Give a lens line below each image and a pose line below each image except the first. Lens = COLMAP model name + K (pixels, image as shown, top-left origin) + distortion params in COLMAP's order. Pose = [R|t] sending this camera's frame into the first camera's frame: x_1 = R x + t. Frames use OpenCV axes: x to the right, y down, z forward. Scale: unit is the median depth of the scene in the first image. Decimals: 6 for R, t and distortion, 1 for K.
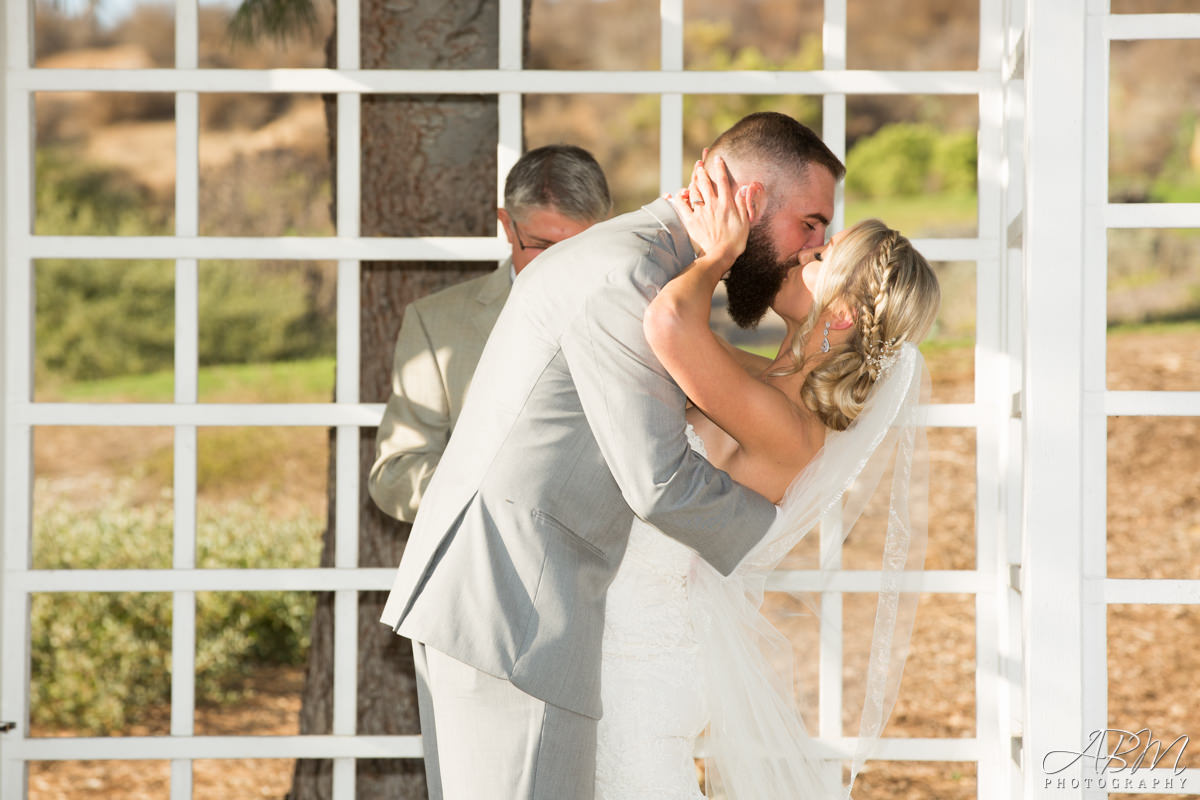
lens RADIAL K [[6217.2, 0, 602.4], [0, 6217.2, 400.7], [0, 0, 1]] dist [1.073366, 0.000000]
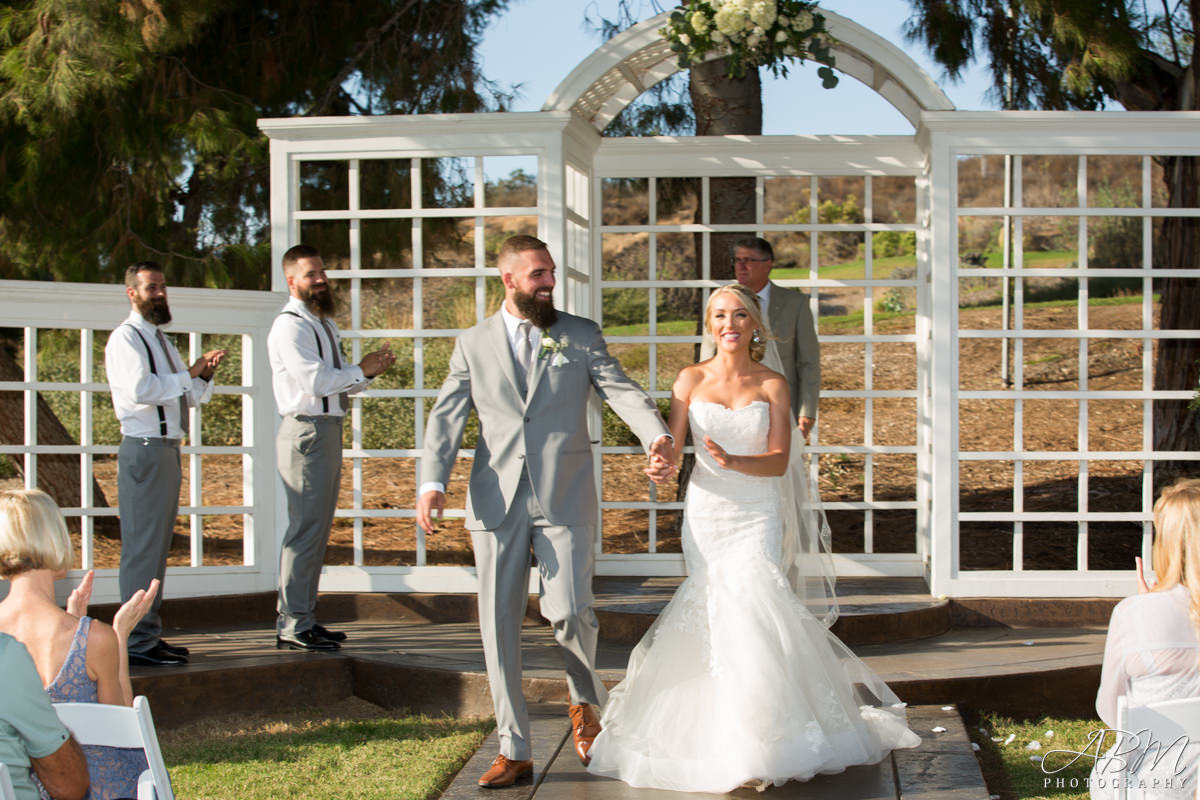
lens RADIAL K [[2439.3, 0, 599.6], [0, 2439.3, 398.7], [0, 0, 1]] dist [-0.295331, 0.000000]
pose [[0.997518, -0.005344, -0.070214, -0.005961], [0.007130, 0.999657, 0.025218, 0.000567], [0.070055, -0.025656, 0.997213, -0.100974]]
